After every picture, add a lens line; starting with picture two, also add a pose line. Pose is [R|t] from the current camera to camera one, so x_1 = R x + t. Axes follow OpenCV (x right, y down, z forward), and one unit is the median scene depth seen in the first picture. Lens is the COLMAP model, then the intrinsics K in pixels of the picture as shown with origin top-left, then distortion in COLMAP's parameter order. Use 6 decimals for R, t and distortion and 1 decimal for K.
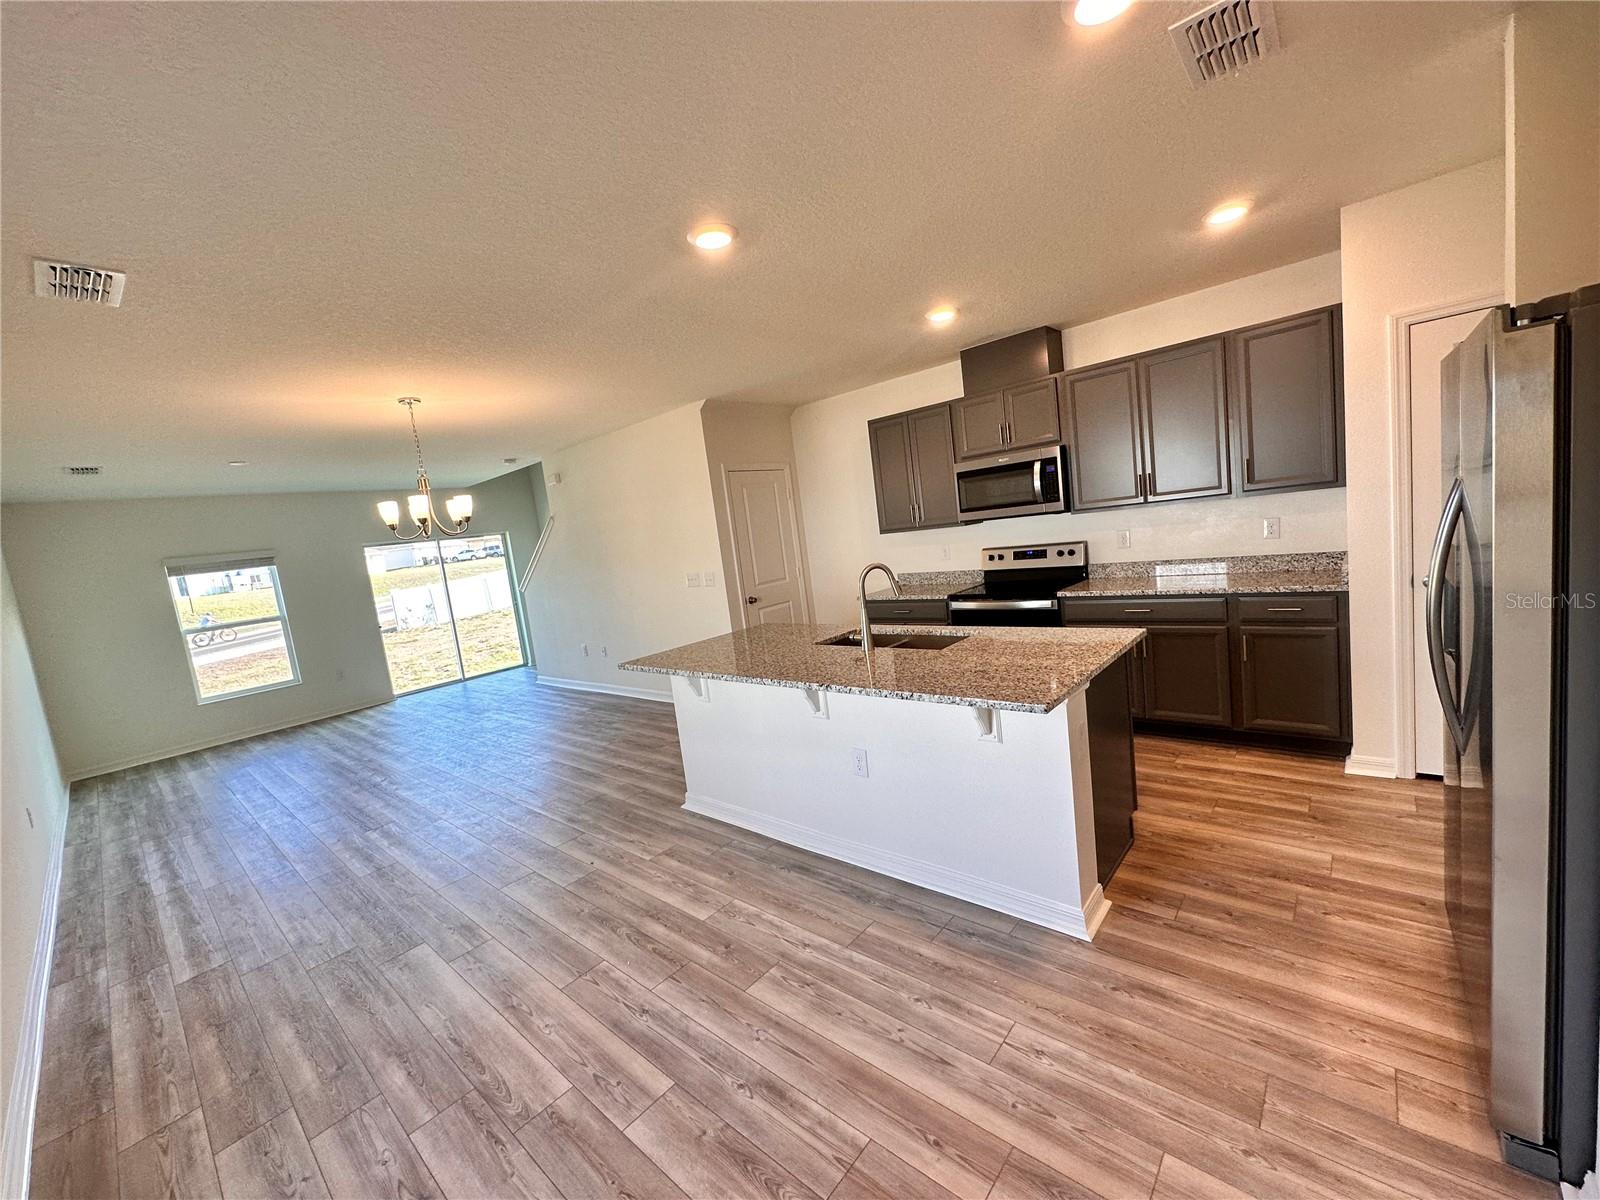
lens RADIAL K [[631.5, 0, 803.5], [0, 631.5, 612.8], [0, 0, 1]] dist [-0.000089, 0.000119]
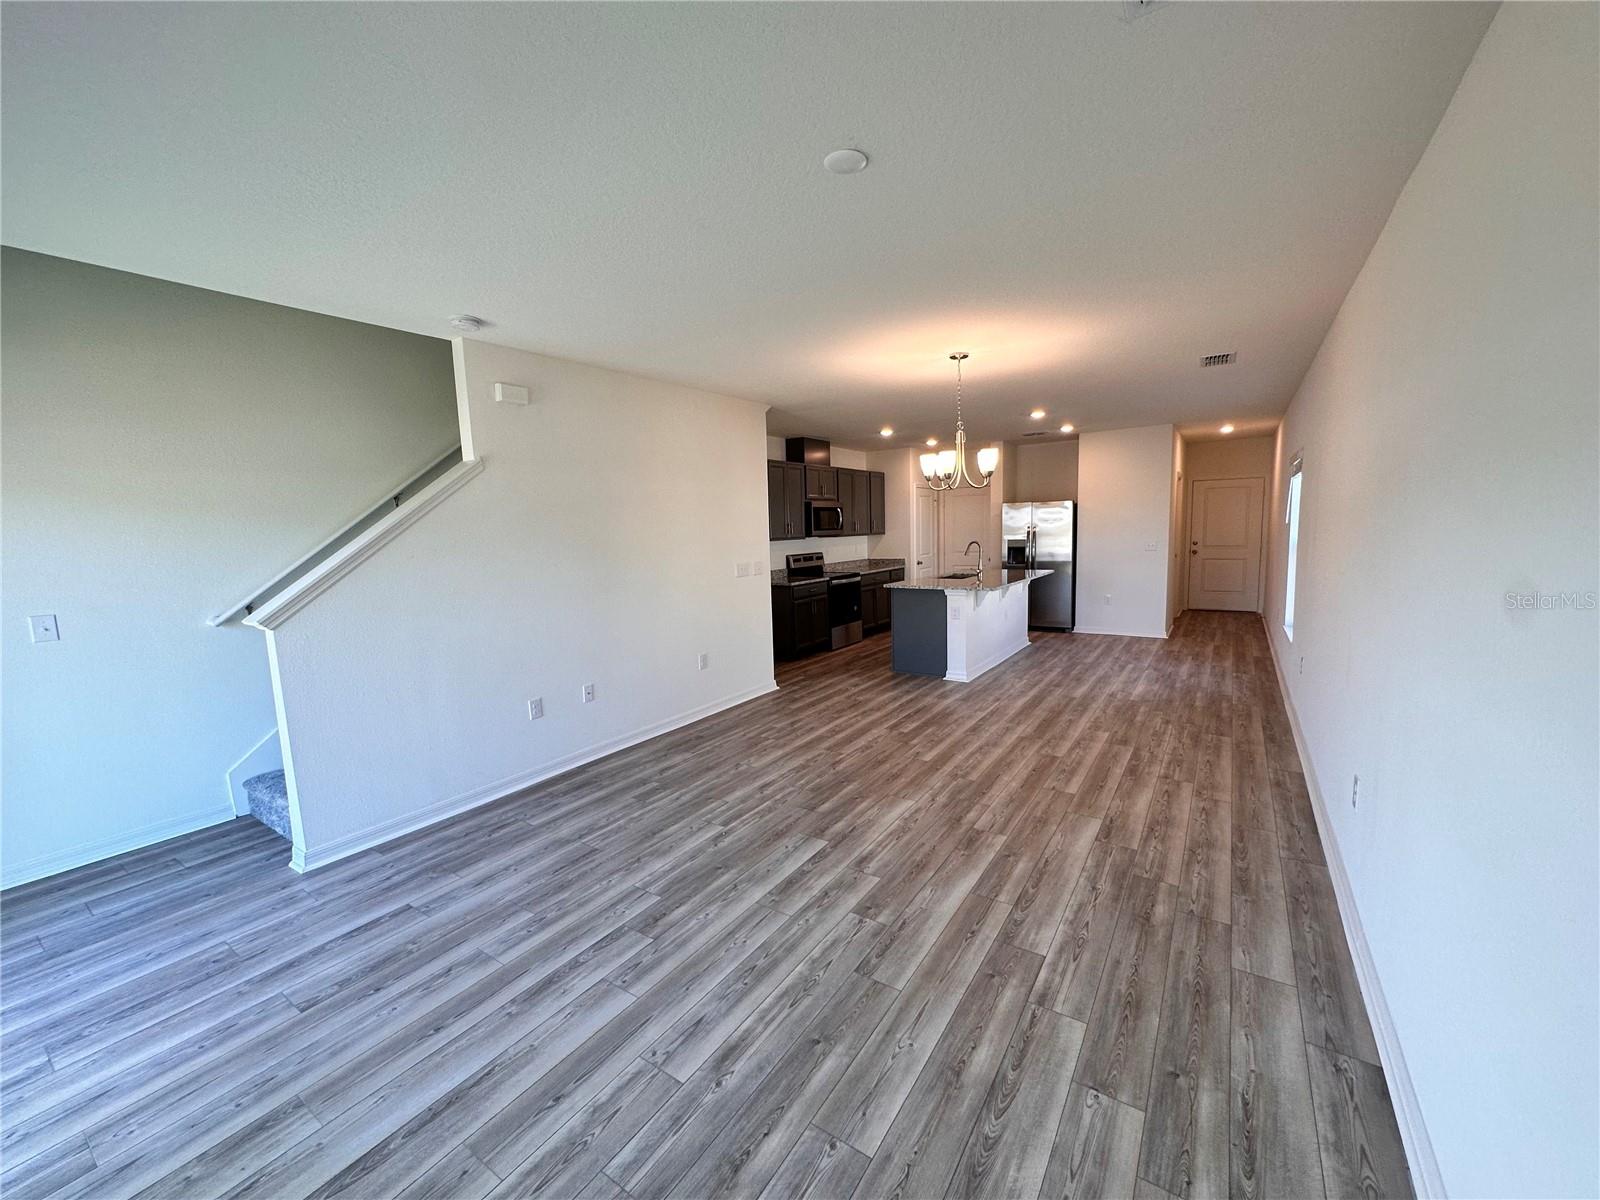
lens RADIAL K [[642.1, 0, 800.0], [0, 642.1, 600.0], [0, 0, 1]] dist [-0.001427, -0.000596]
pose [[-0.118728, 0.018987, 0.992745, -1.581029], [0.180854, 0.983506, 0.002819, 0.013130], [-0.976317, 0.179877, -0.120203, 1.396783]]
